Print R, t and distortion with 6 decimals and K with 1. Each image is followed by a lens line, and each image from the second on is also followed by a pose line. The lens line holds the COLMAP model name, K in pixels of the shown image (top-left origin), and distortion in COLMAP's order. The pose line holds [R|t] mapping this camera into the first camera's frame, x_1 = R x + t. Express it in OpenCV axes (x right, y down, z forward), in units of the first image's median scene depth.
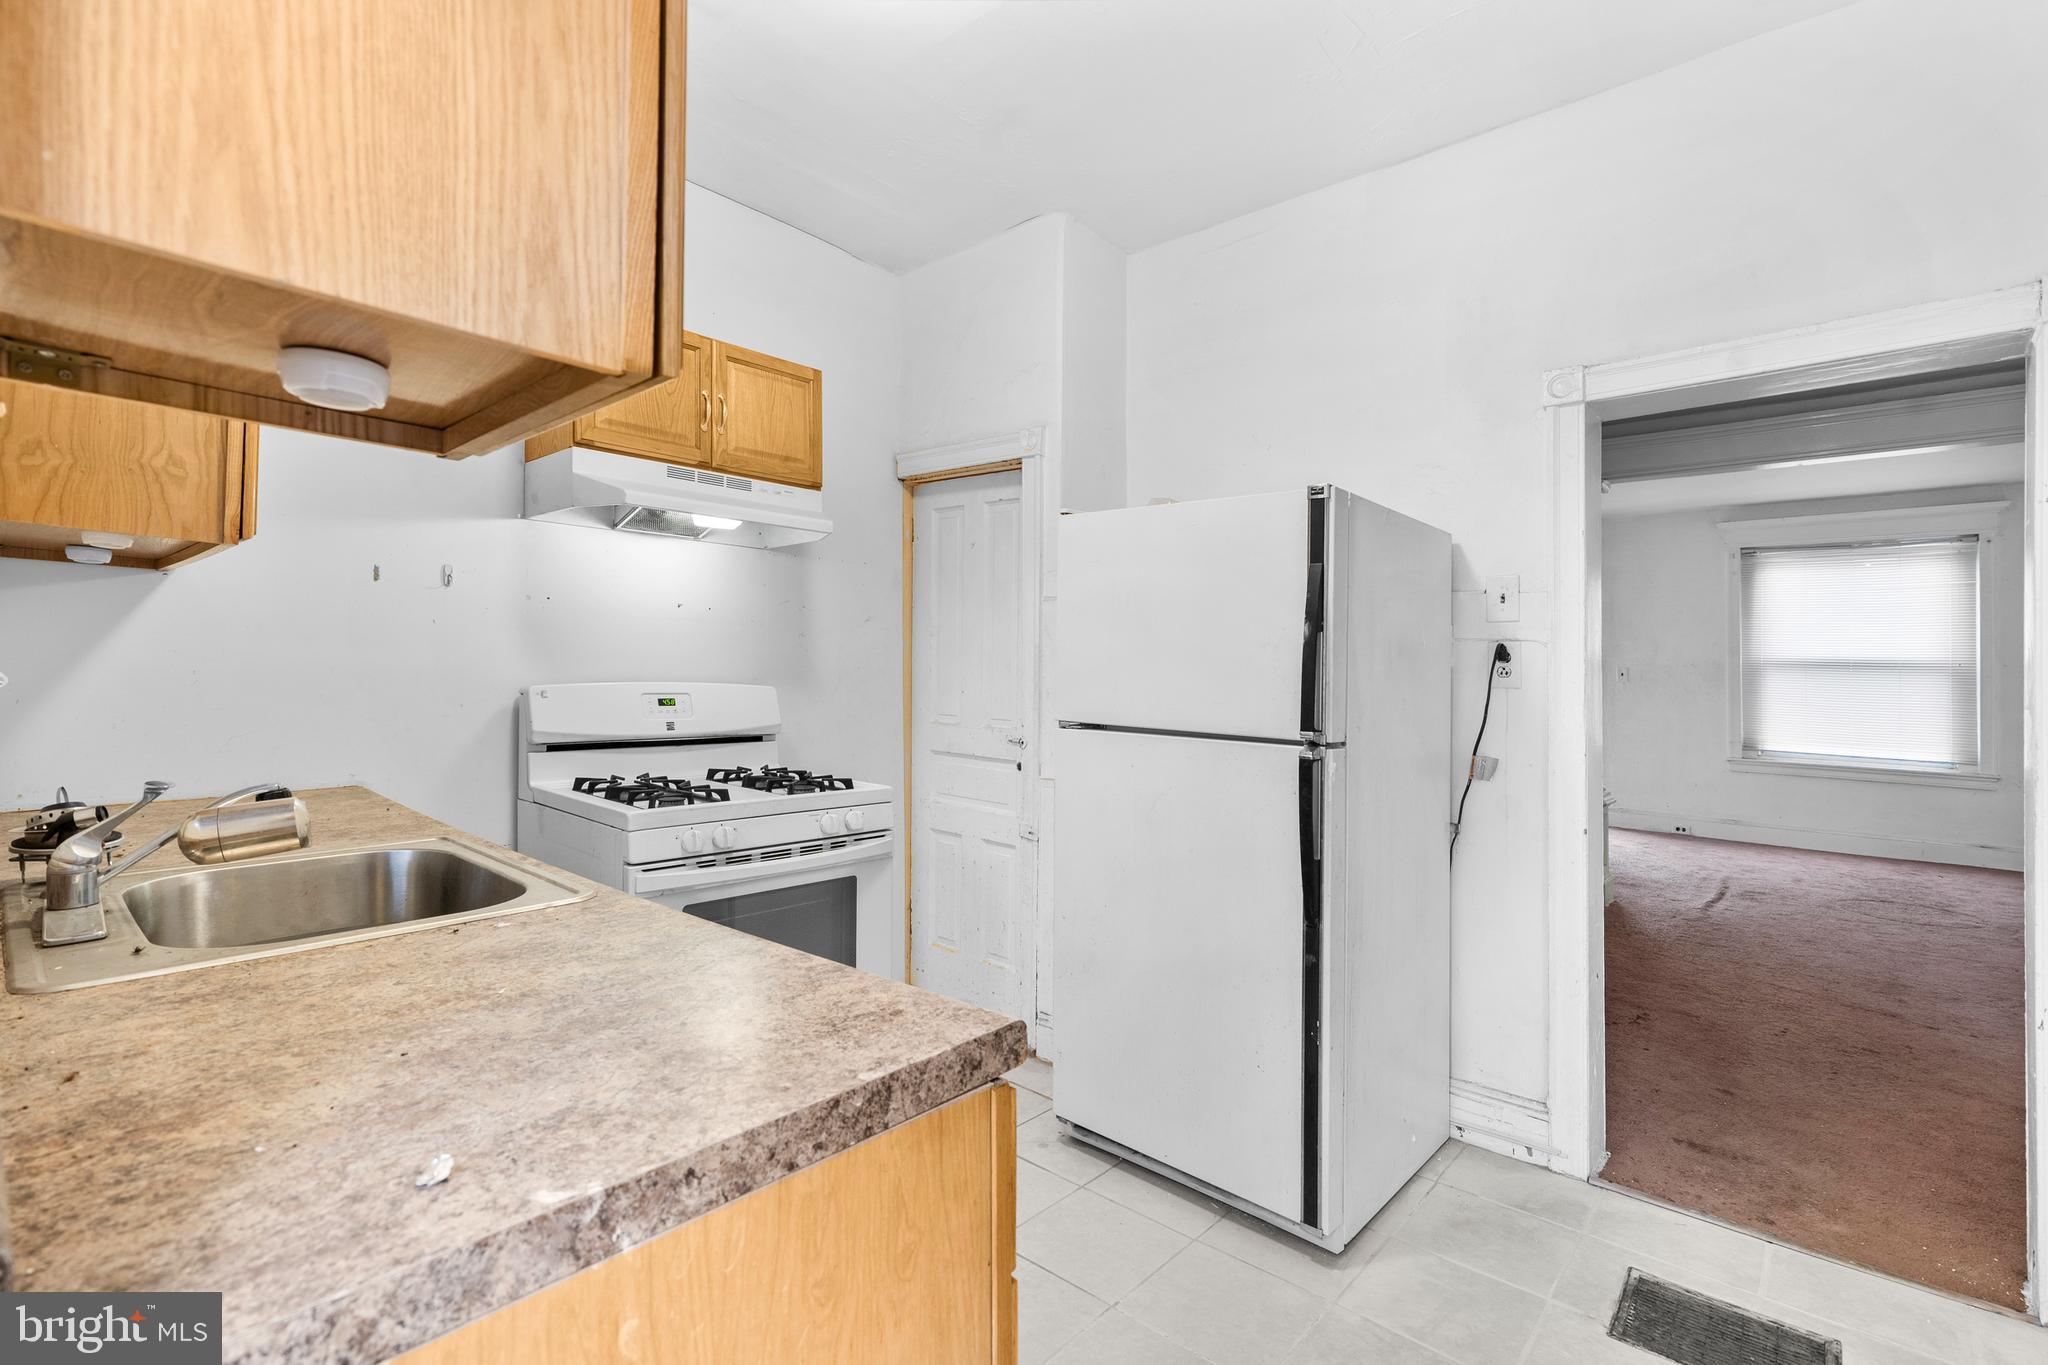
lens RADIAL K [[927.4, 0, 1024.0], [0, 927.4, 682.5], [0, 0, 1]] dist [0.000367, 0.000268]
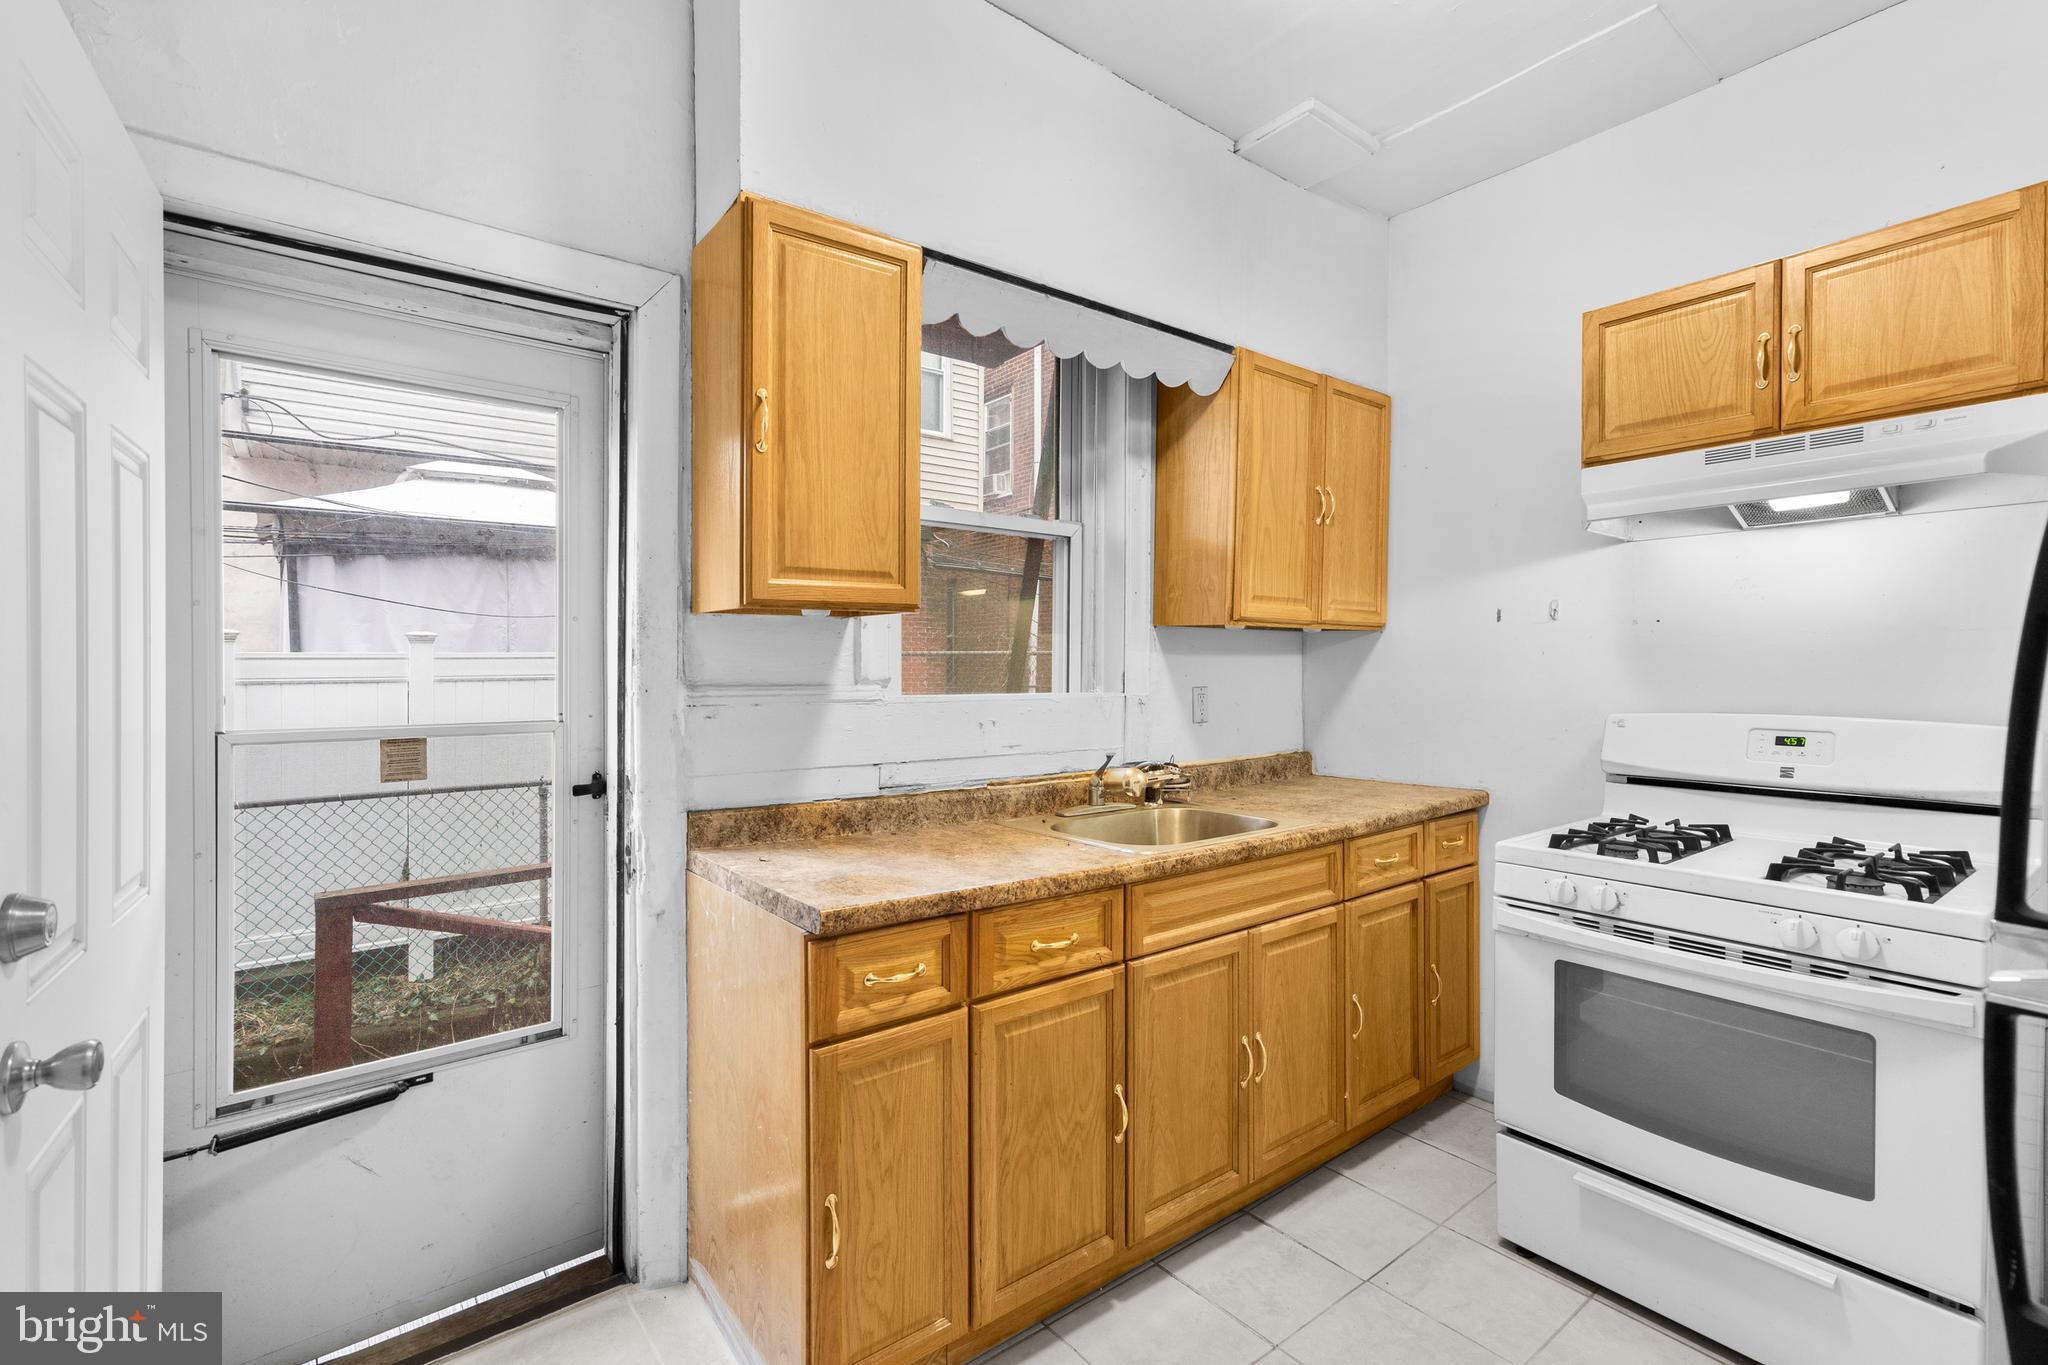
lens RADIAL K [[942.4, 0, 1027.1], [0, 942.4, 701.5], [0, 0, 1]] dist [0.002300, 0.010963]
pose [[-0.172508, 0.016539, -0.984869, 0.543382], [-0.011864, 0.999752, 0.018867, -0.021001], [0.984937, 0.014940, -0.172269, 0.550669]]
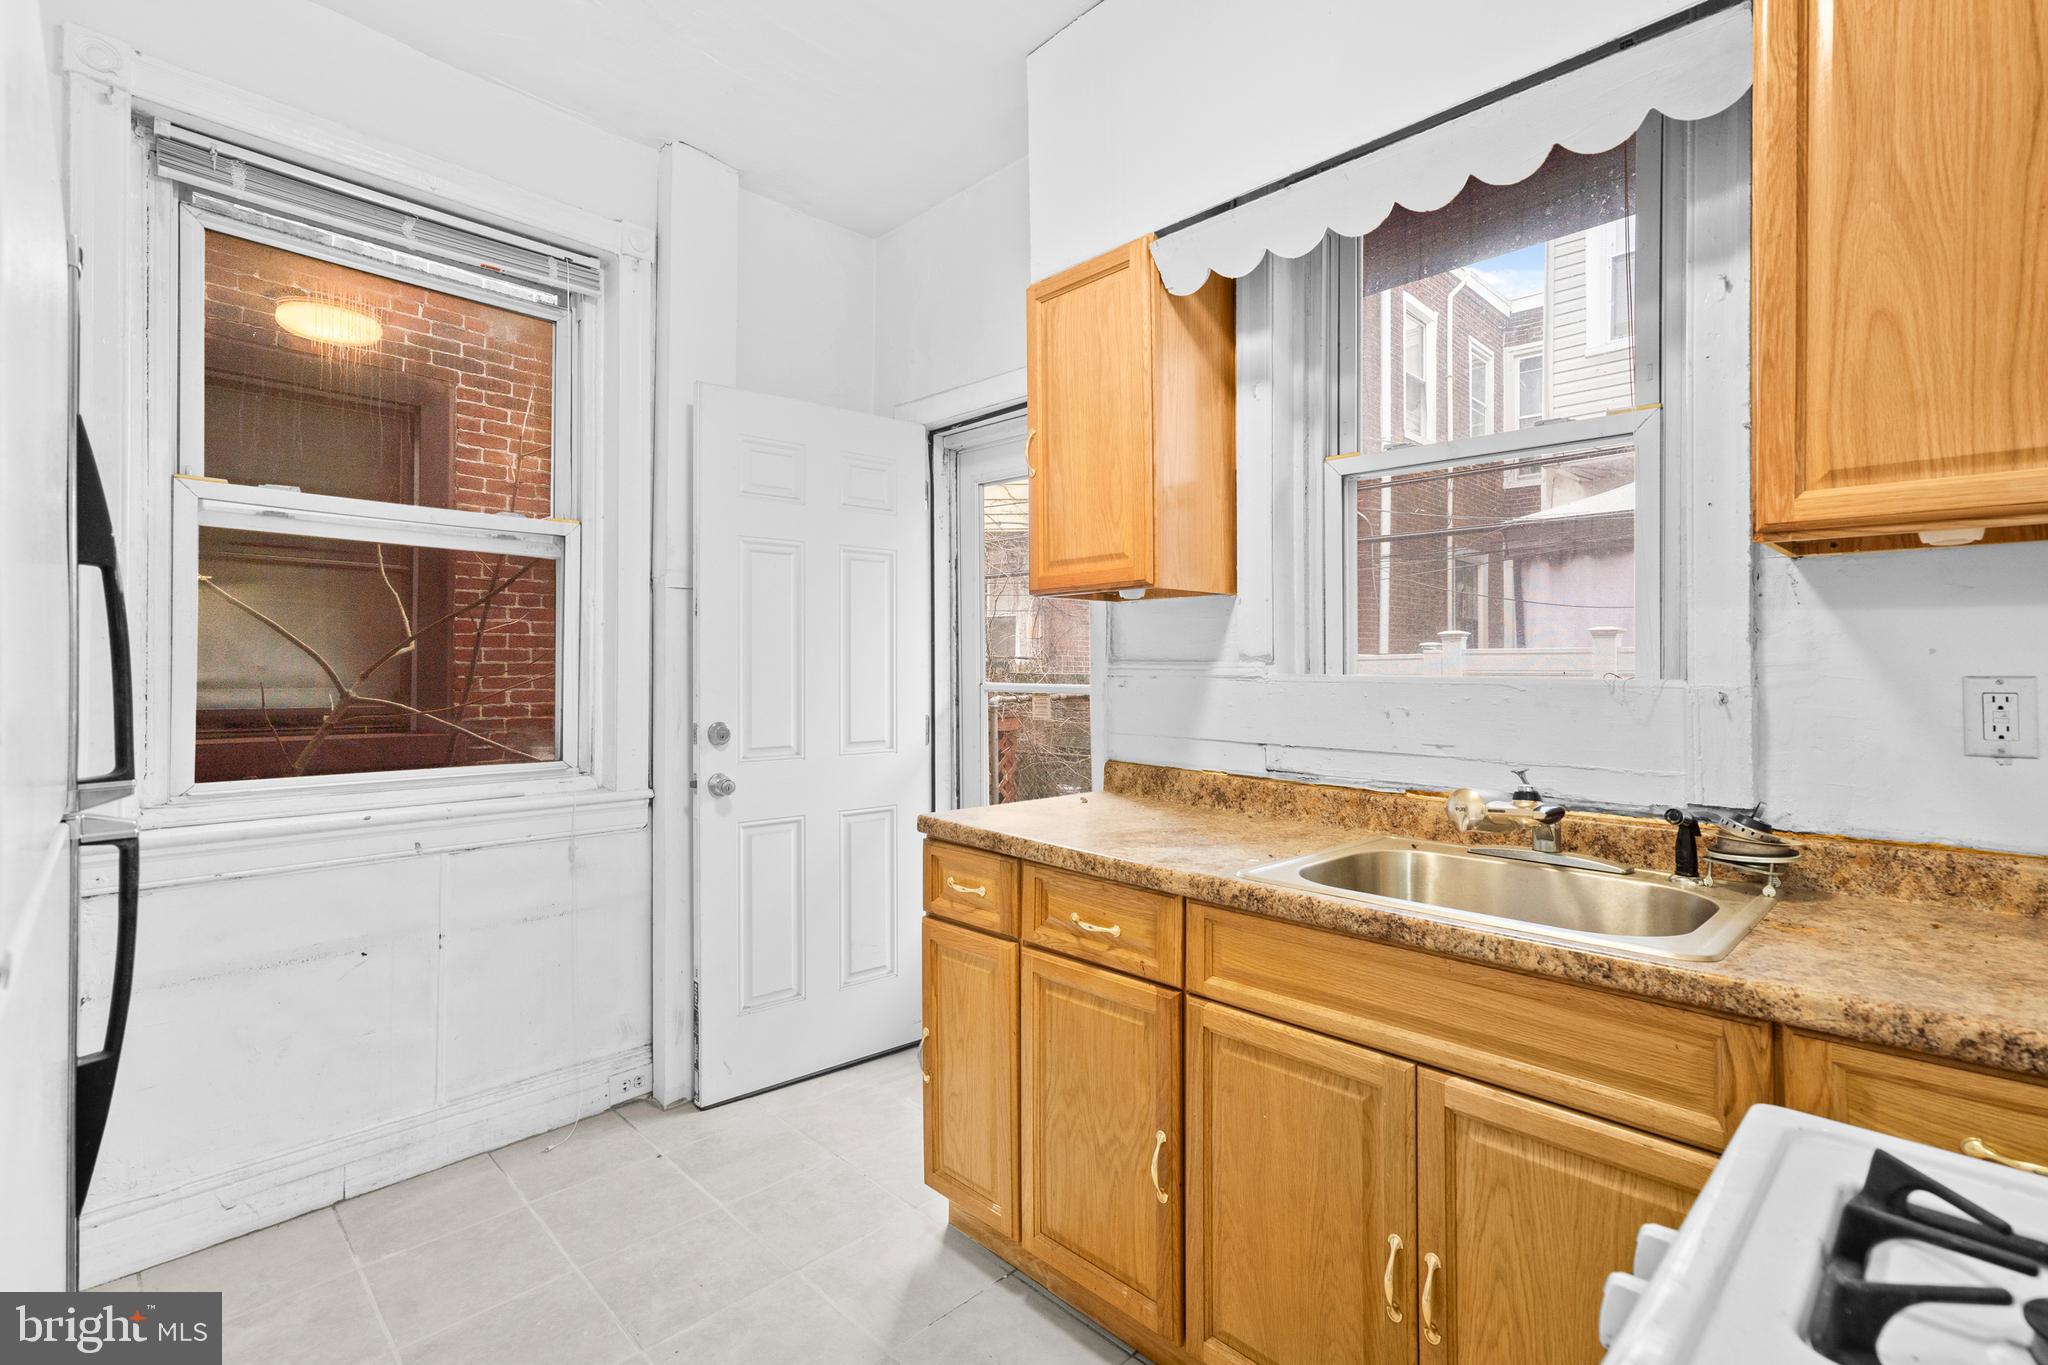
lens RADIAL K [[925.2, 0, 990.9], [0, 925.2, 678.3], [0, 0, 1]] dist [-0.000381, -0.000381]
pose [[-0.996628, -0.026630, 0.077617, -0.121177], [-0.024920, 0.999427, 0.022923, -0.015933], [-0.078183, 0.020911, -0.996720, 1.106520]]
